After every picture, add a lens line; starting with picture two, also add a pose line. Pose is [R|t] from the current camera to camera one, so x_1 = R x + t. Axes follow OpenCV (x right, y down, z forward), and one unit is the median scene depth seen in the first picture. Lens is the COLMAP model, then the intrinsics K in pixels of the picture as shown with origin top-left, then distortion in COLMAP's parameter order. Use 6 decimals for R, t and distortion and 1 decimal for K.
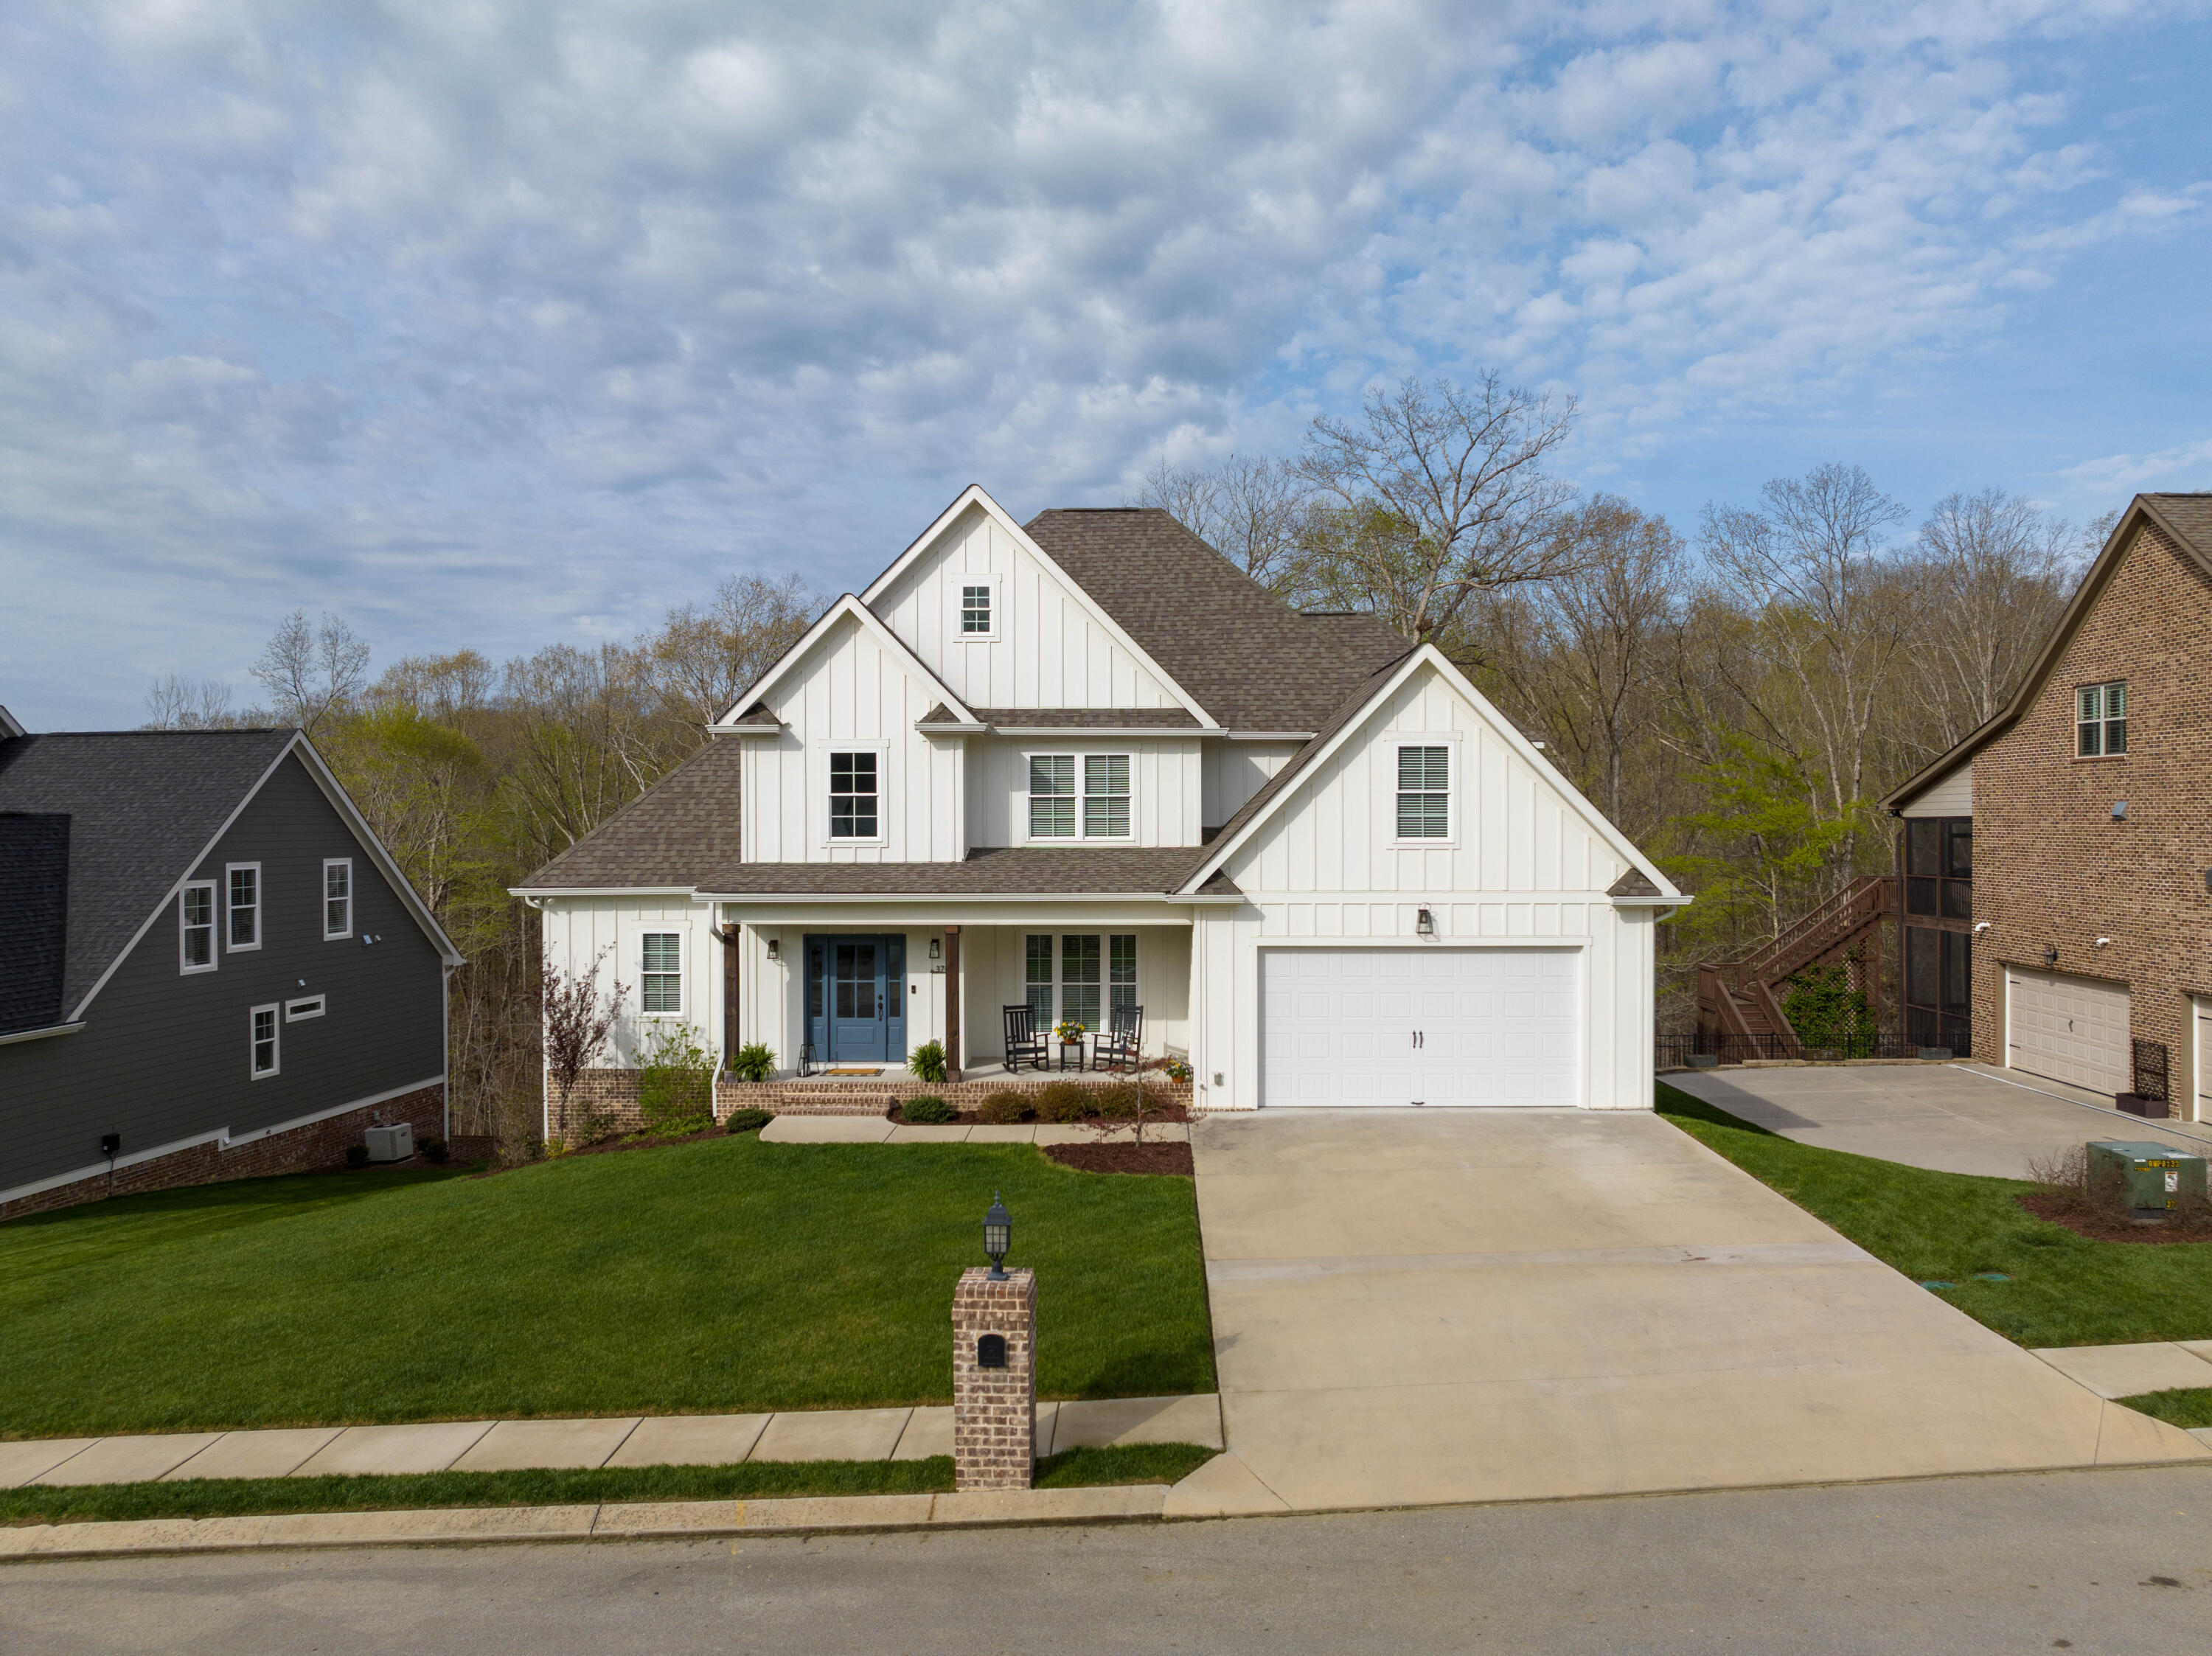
lens RADIAL K [[1544.6, 0, 1106.0], [0, 1544.6, 828.0], [0, 0, 1]] dist [-0.038162, 0.002291]
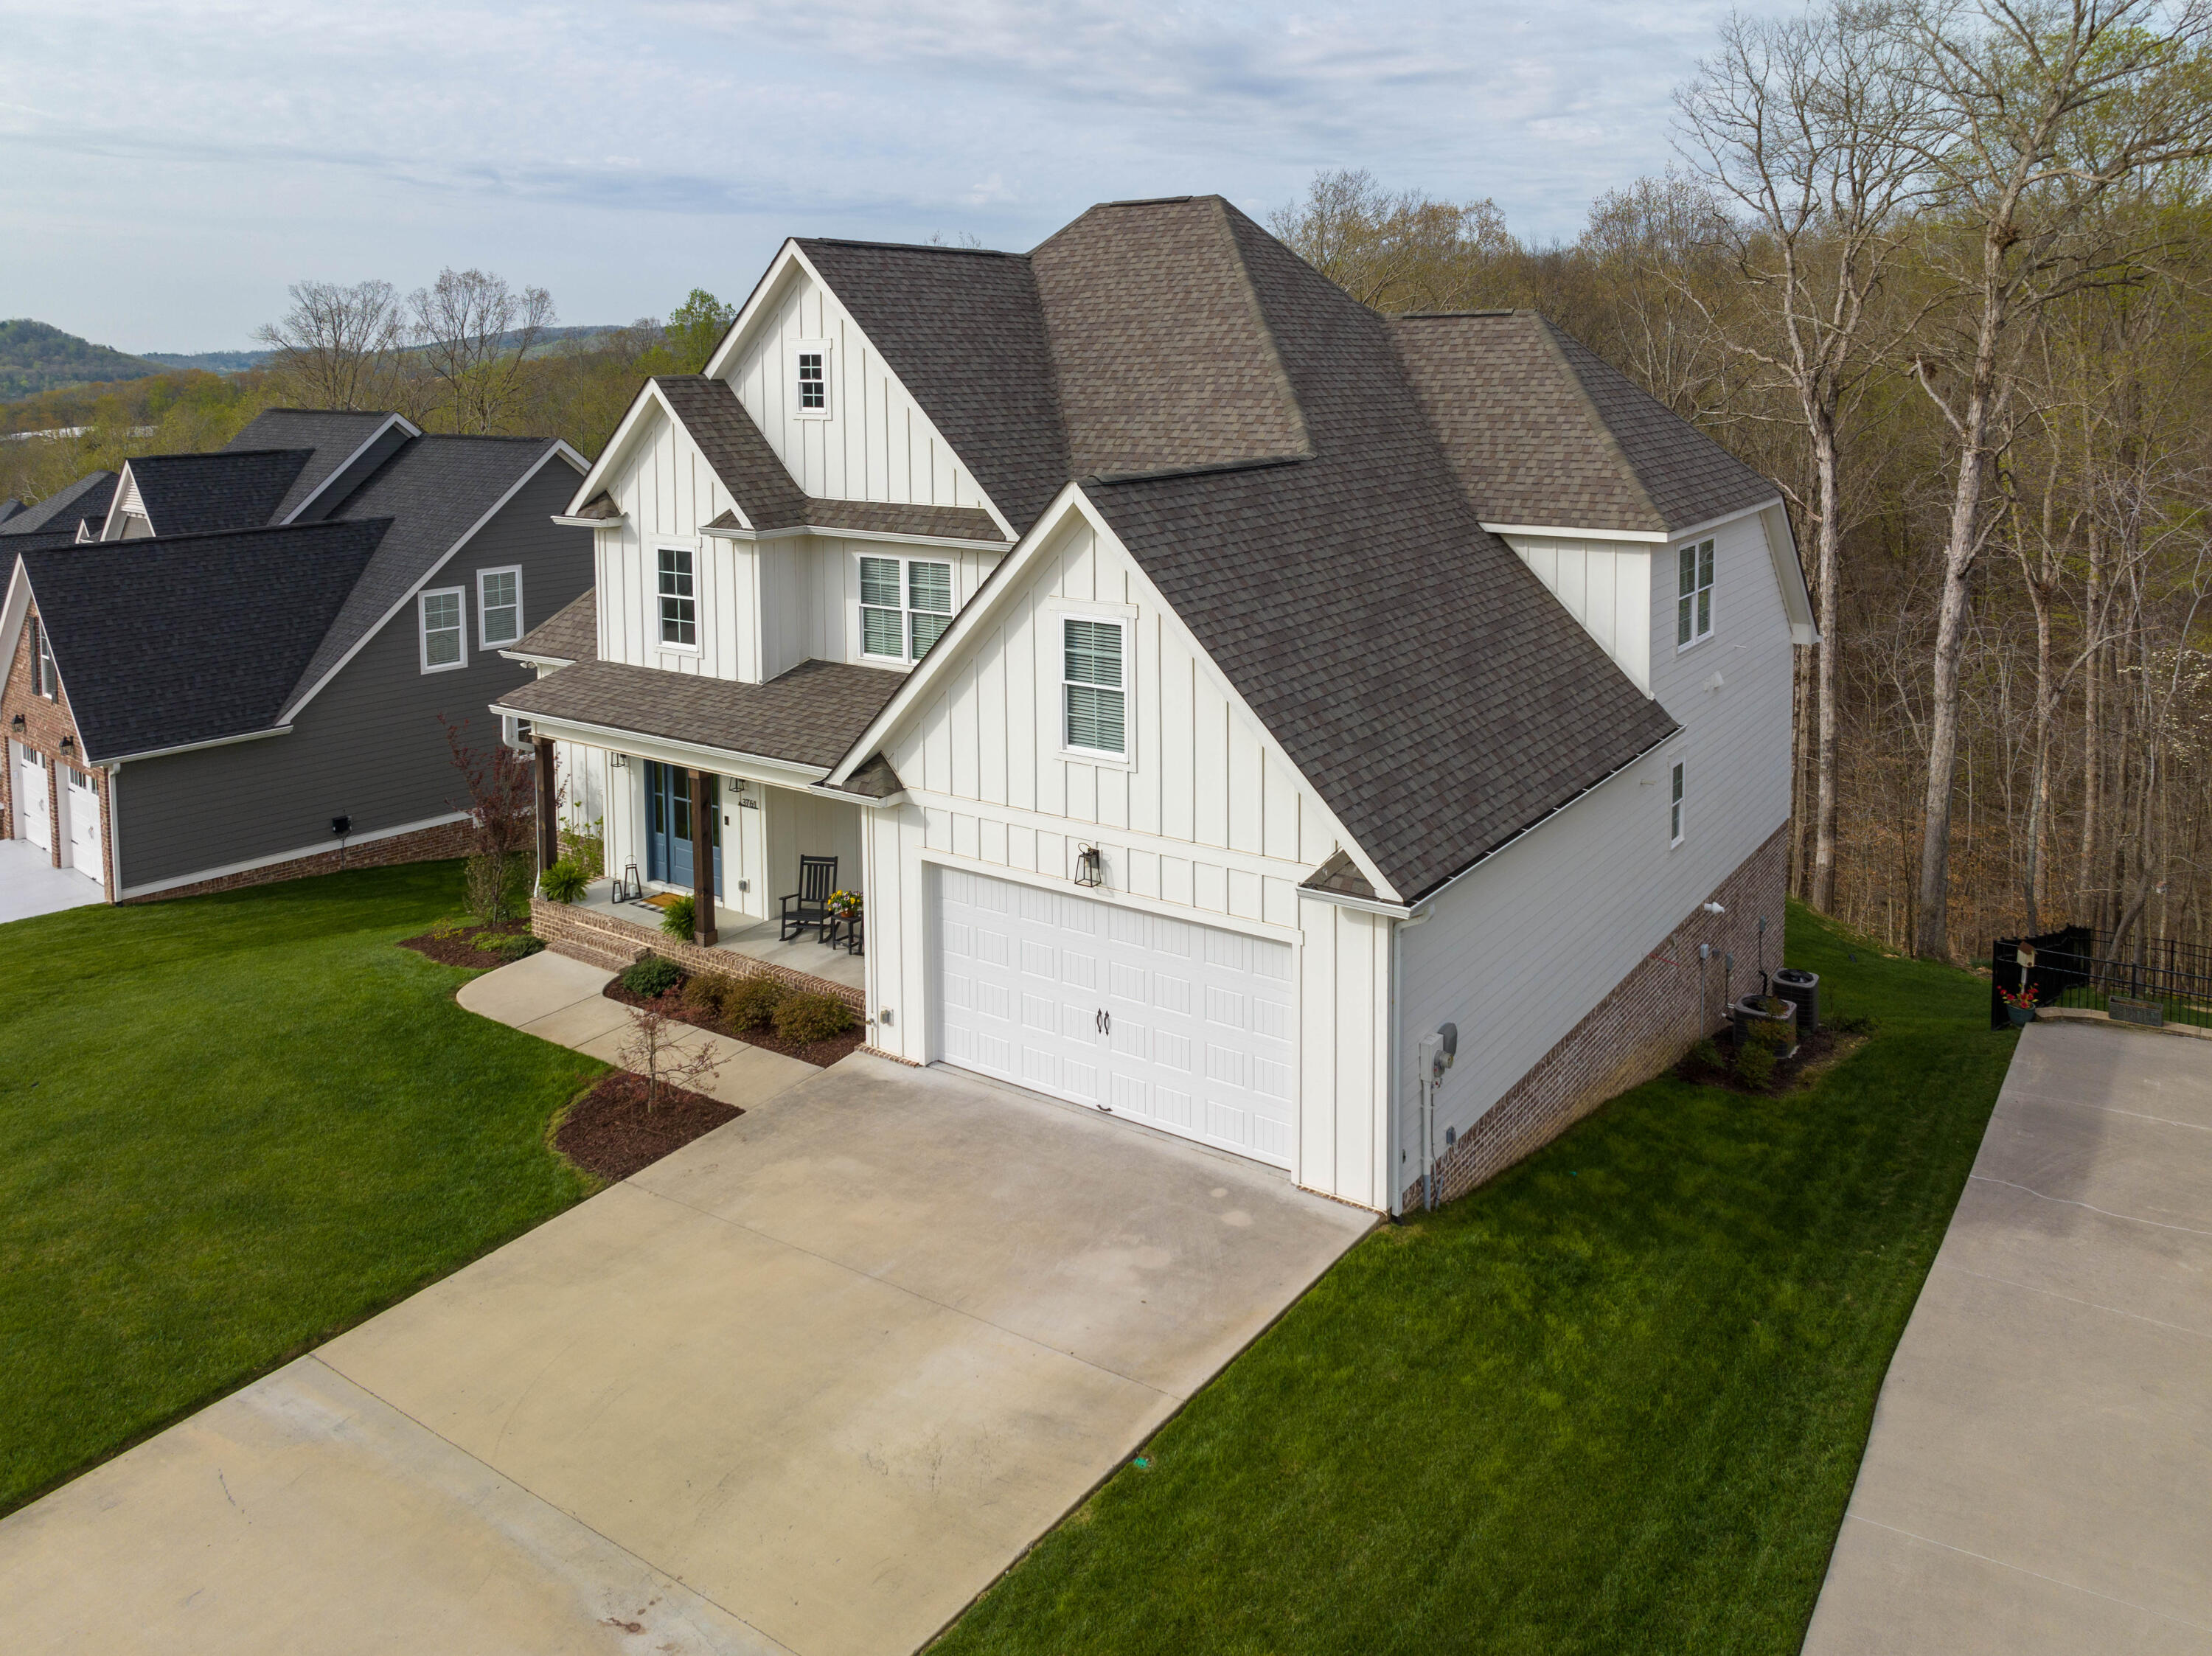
lens RADIAL K [[1640.1, 0, 1145.9], [0, 1640.1, 459.9], [0, 0, 1]] dist [-0.023742, -0.002620]
pose [[0.834581, 0.031103, -0.550007, 0.581787], [0.004448, 0.997992, 0.063185, -0.159213], [0.550868, -0.055179, 0.832766, 0.361321]]
